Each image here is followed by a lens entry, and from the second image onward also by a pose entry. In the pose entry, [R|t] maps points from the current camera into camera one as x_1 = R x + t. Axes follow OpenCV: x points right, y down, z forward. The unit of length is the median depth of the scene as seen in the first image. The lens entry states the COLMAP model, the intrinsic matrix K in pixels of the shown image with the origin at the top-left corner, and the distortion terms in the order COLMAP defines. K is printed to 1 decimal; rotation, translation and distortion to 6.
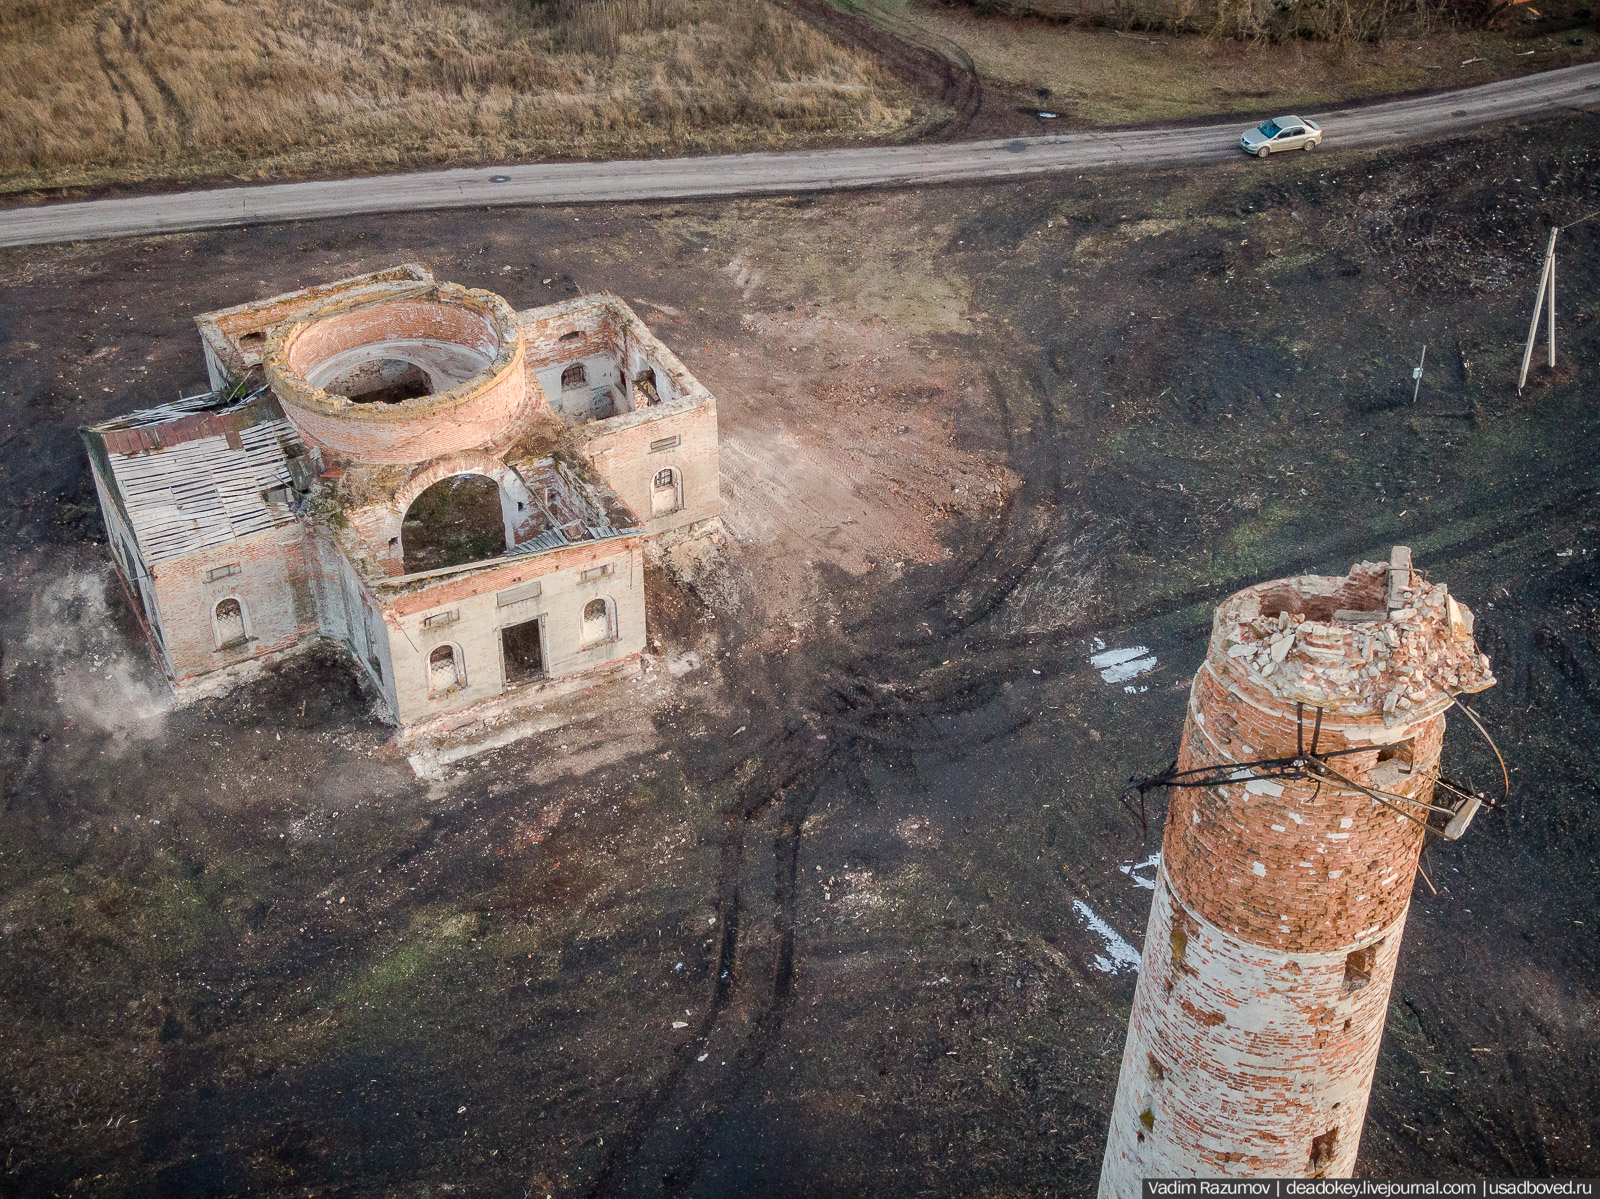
lens RADIAL K [[2015.8, 0, 801.3], [0, 2015.8, 635.7], [0, 0, 1]] dist [0.000318, -0.108991]
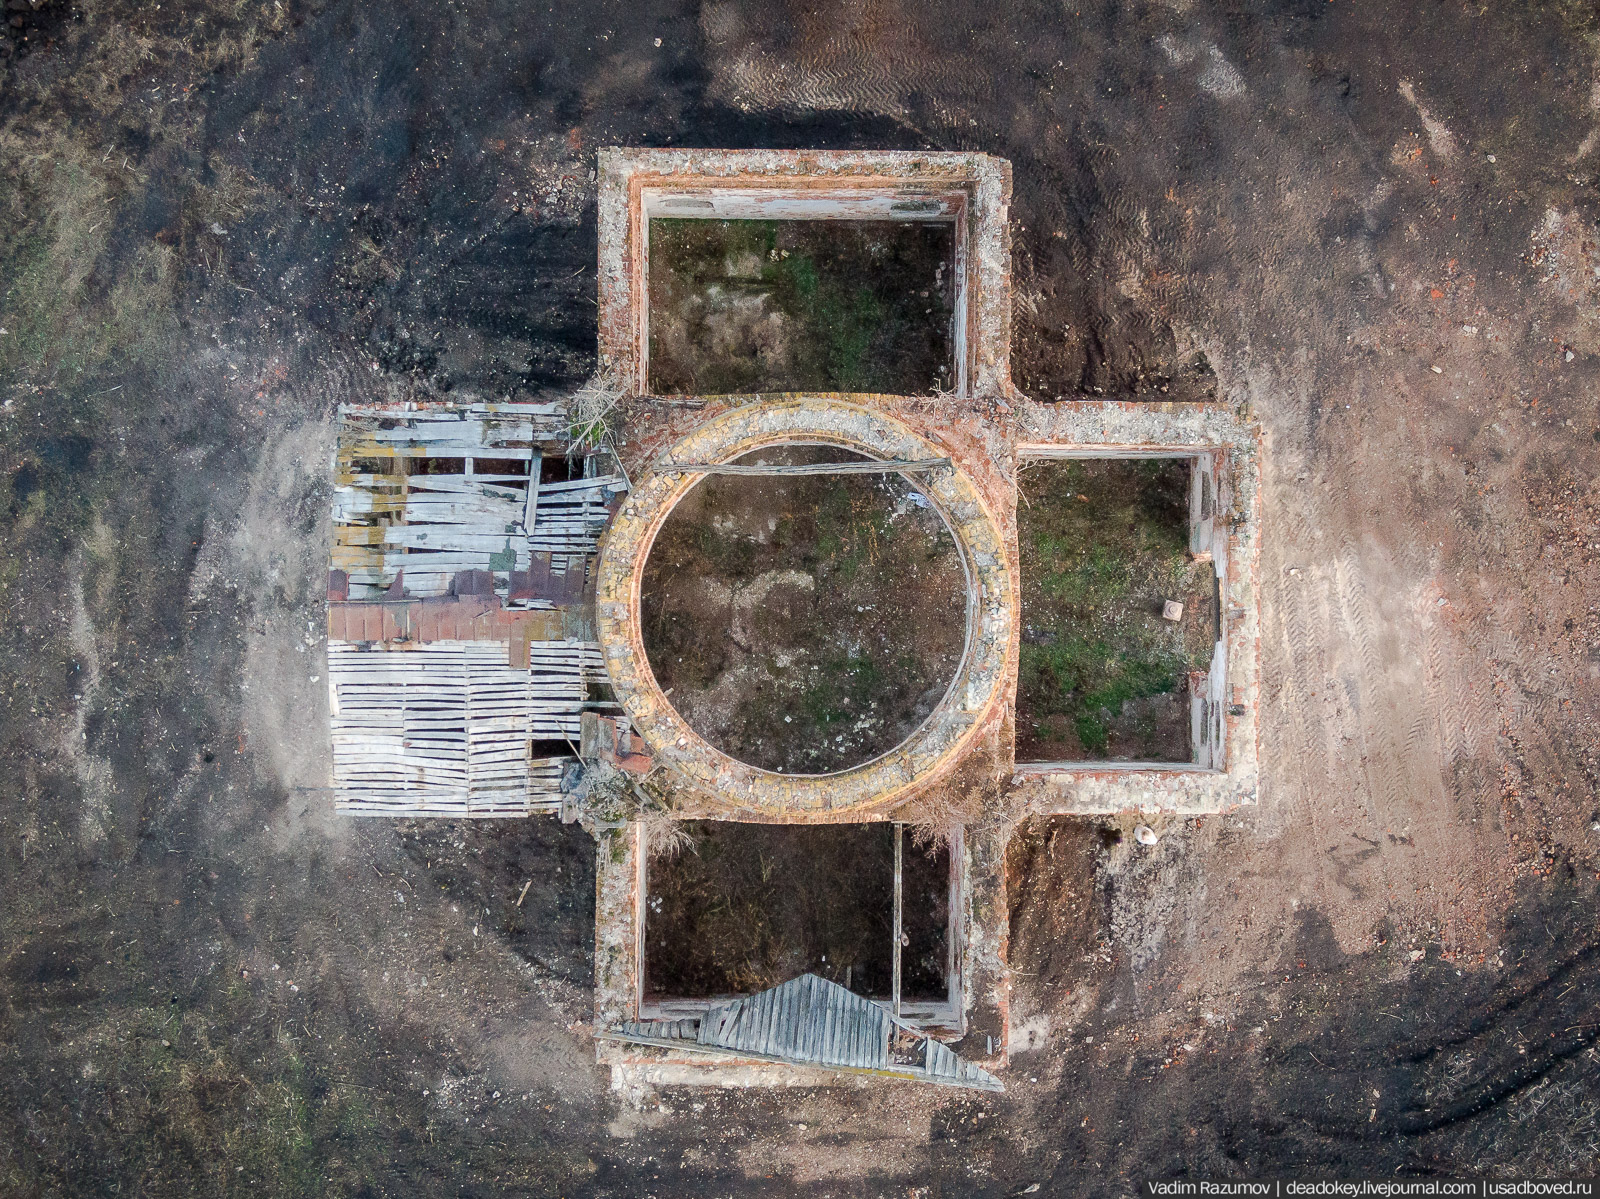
lens RADIAL K [[2299.8, 0, 800.0], [0, 2299.8, 599.5], [0, 0, 1]] dist [0.015704, 0.005889]
pose [[0.871790, 0.489839, -0.006339, -0.206648], [-0.312500, 0.566044, 0.762848, -0.701733], [0.377261, -0.663063, 0.646546, 0.565999]]
